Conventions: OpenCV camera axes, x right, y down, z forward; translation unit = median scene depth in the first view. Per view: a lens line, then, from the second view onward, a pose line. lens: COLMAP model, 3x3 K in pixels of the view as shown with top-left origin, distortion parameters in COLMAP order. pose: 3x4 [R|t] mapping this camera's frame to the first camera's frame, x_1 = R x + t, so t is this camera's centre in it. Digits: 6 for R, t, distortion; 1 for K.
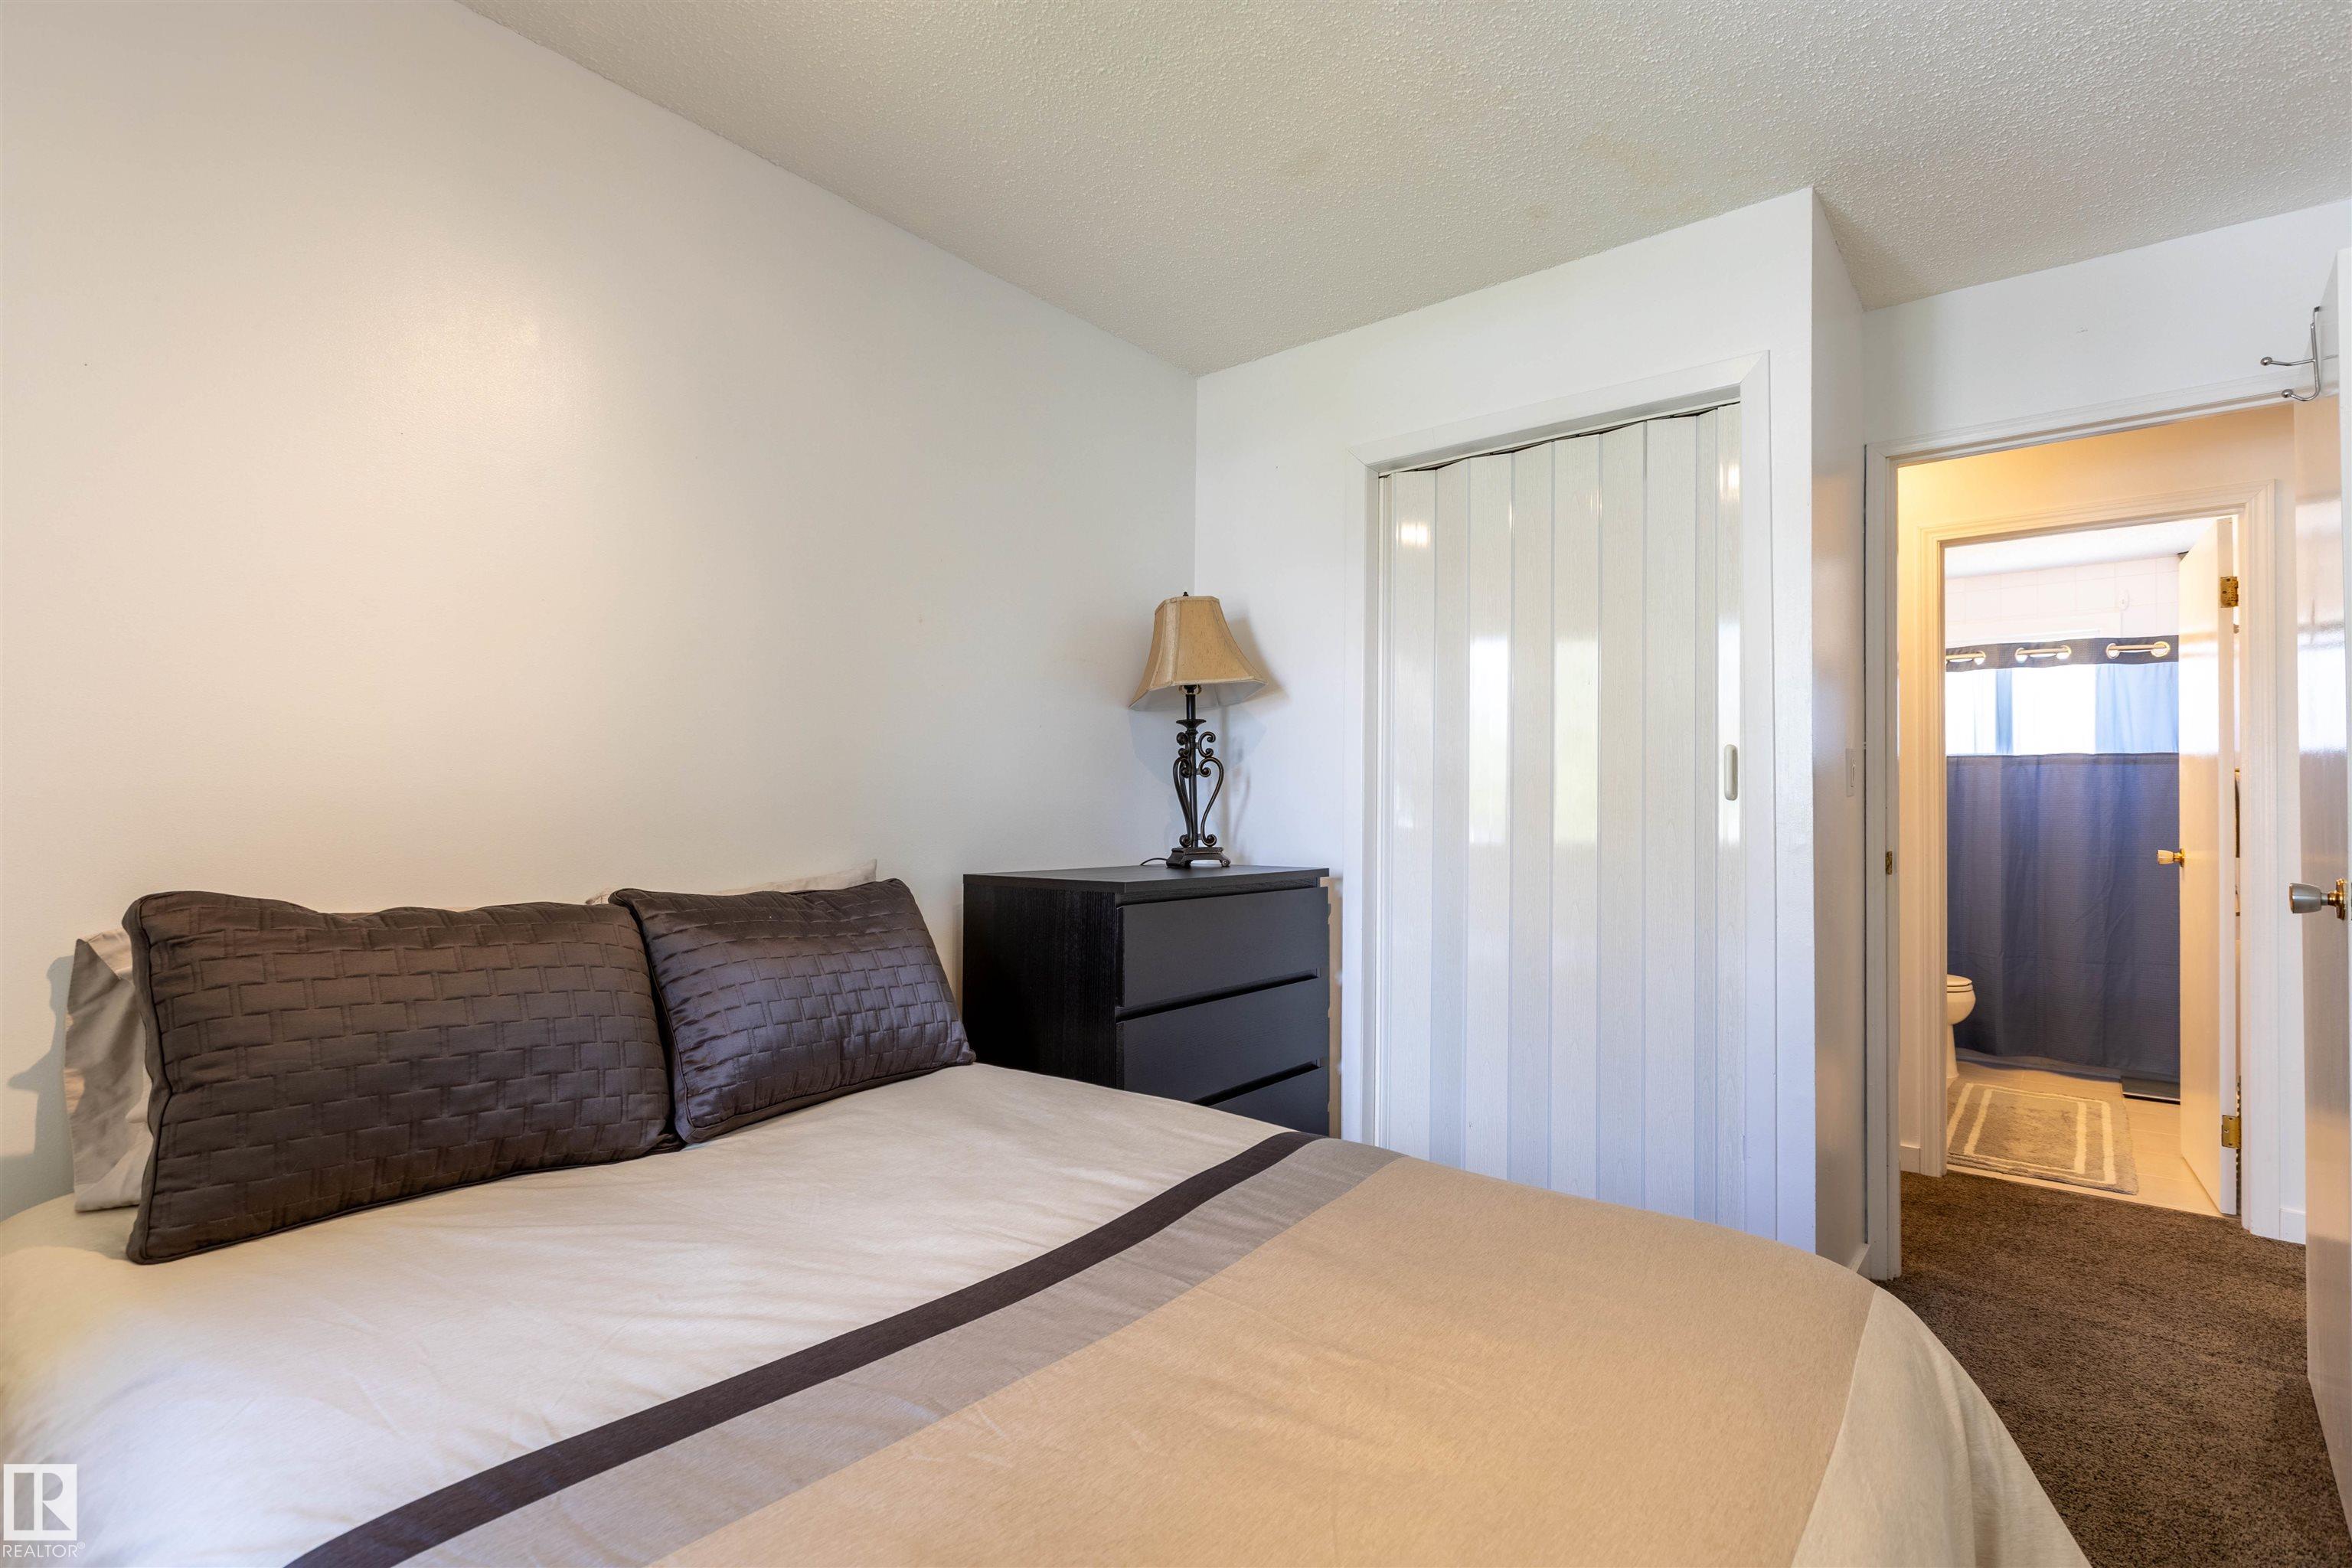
lens RADIAL K [[1073.5, 0, 1184.5], [0, 1073.5, 781.4], [0, 0, 1]] dist [0.000318, 0.000694]
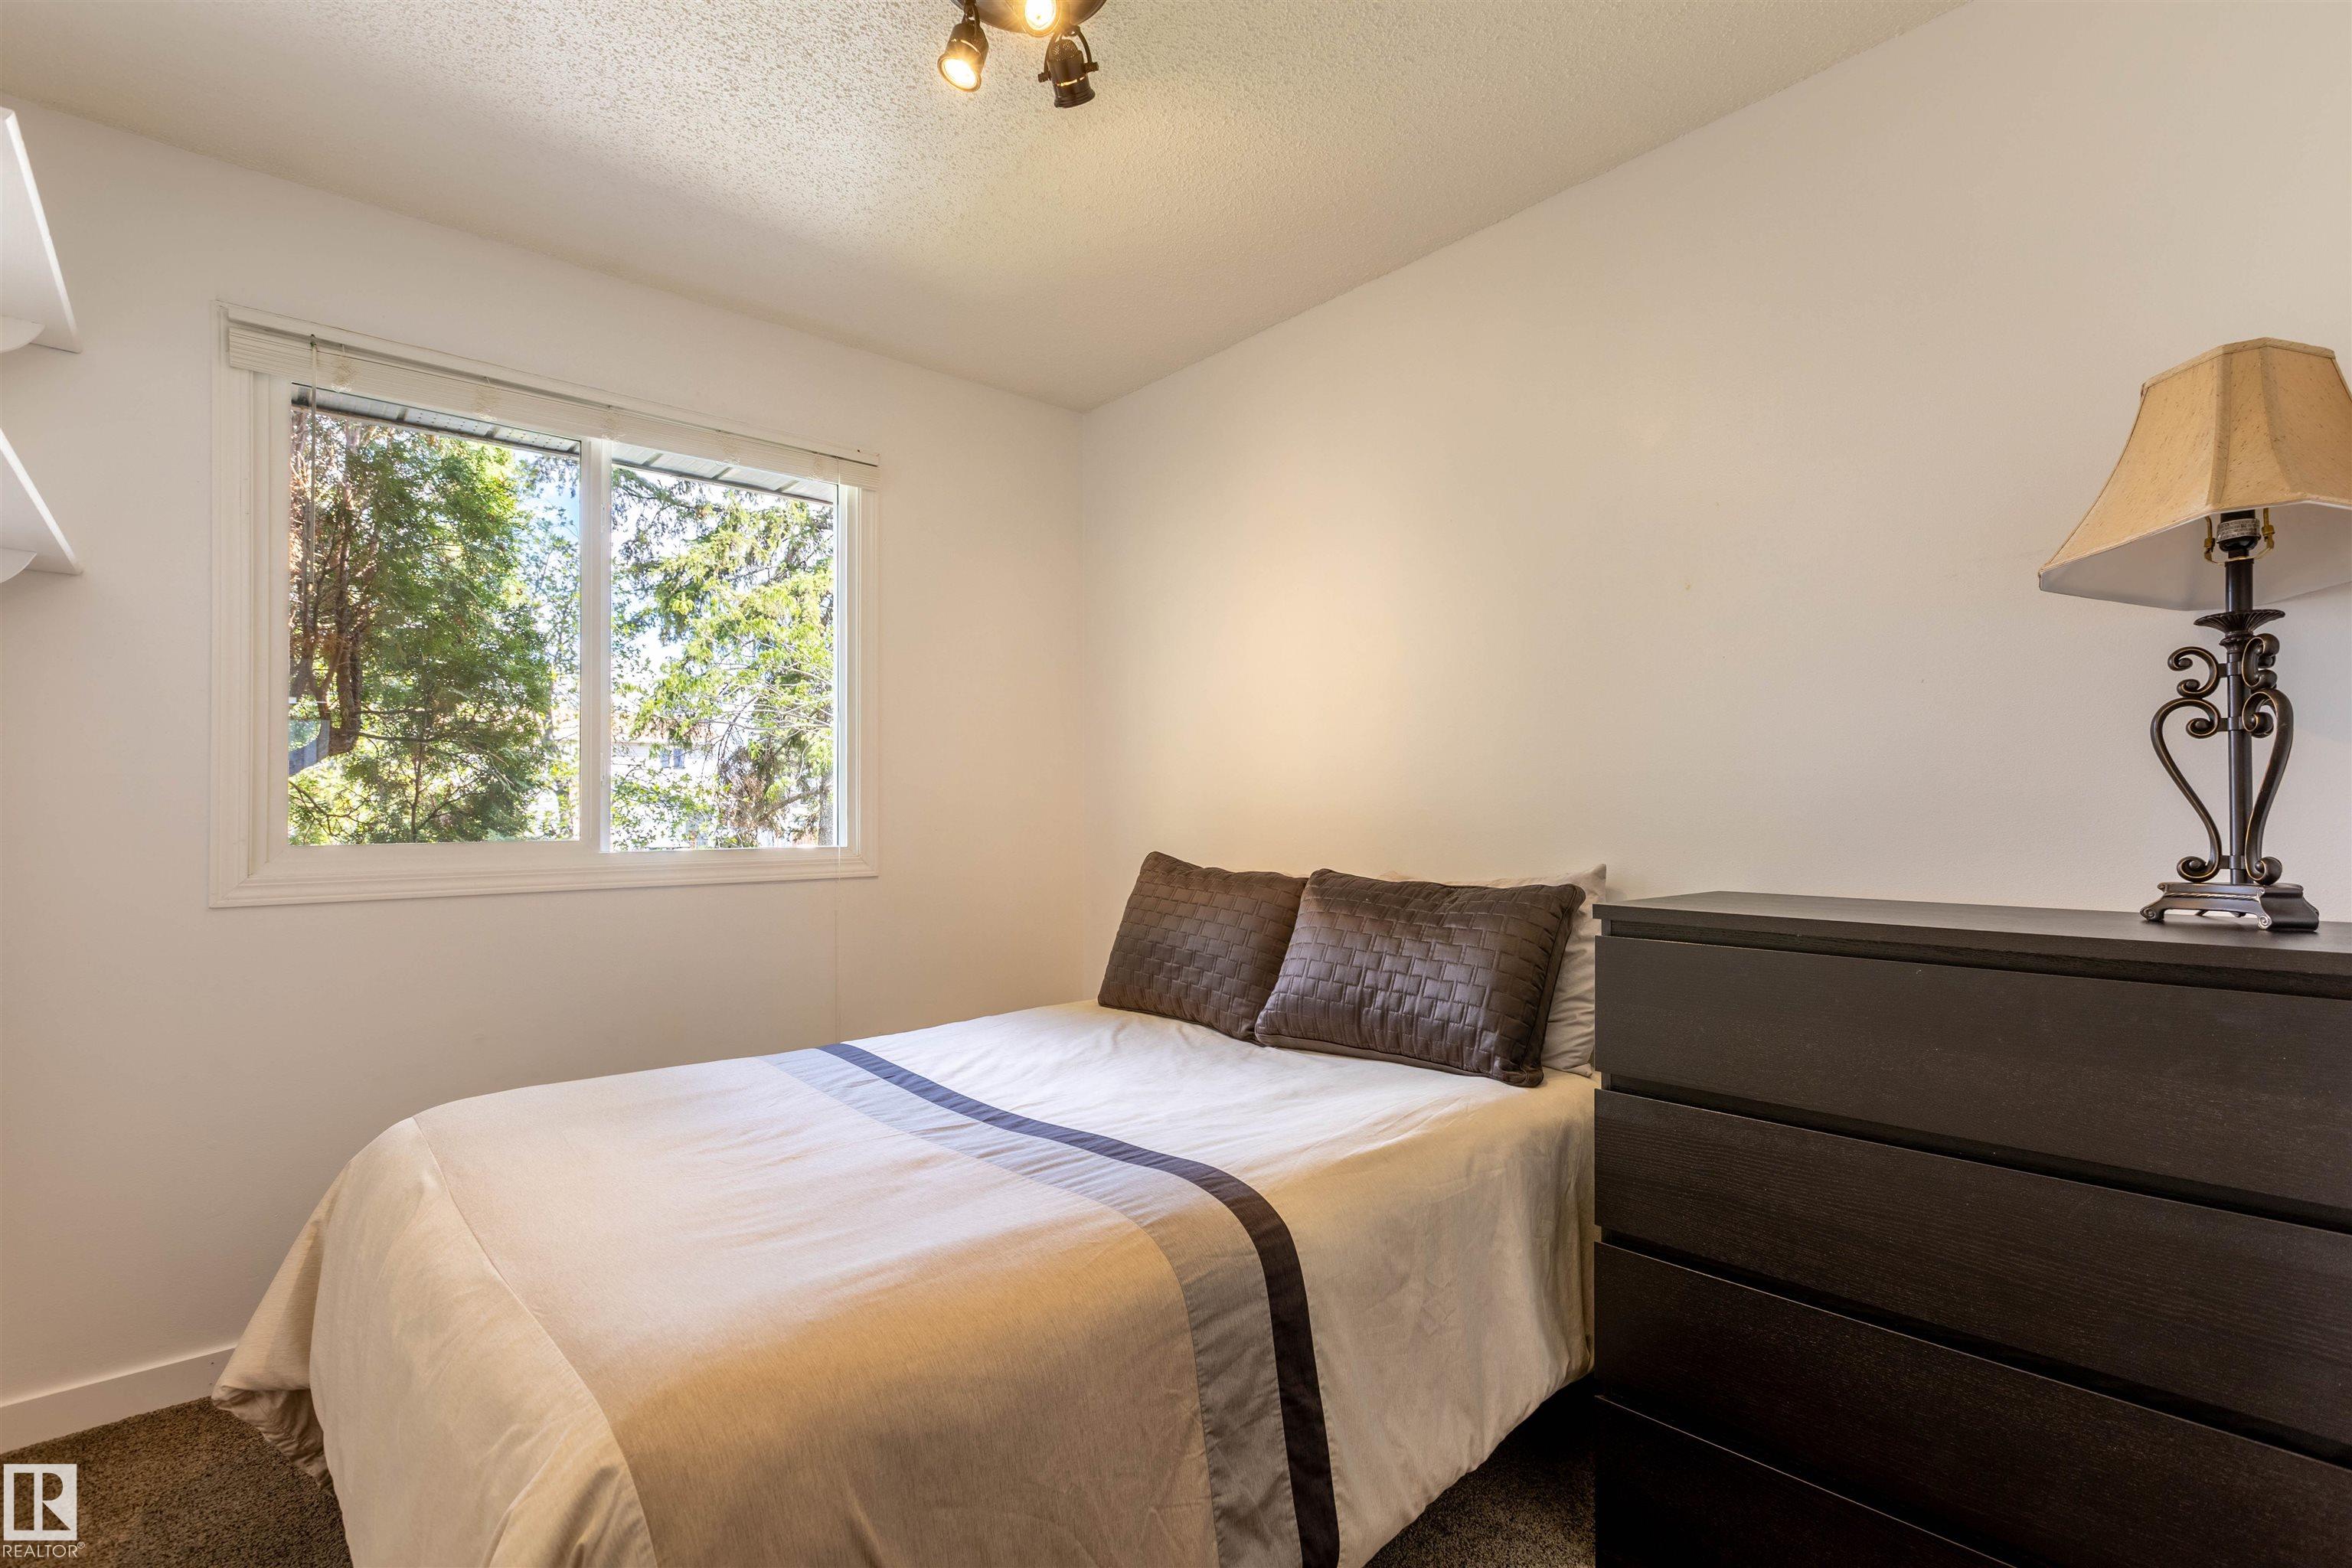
lens RADIAL K [[1073.5, 0, 1187.1], [0, 1073.5, 794.8], [0, 0, 1]] dist [0.000318, 0.000694]
pose [[-0.134429, -0.025830, -0.990587, 0.993944], [0.025380, 0.999243, -0.029499, 0.043877], [0.990598, -0.029106, -0.133671, 1.111220]]
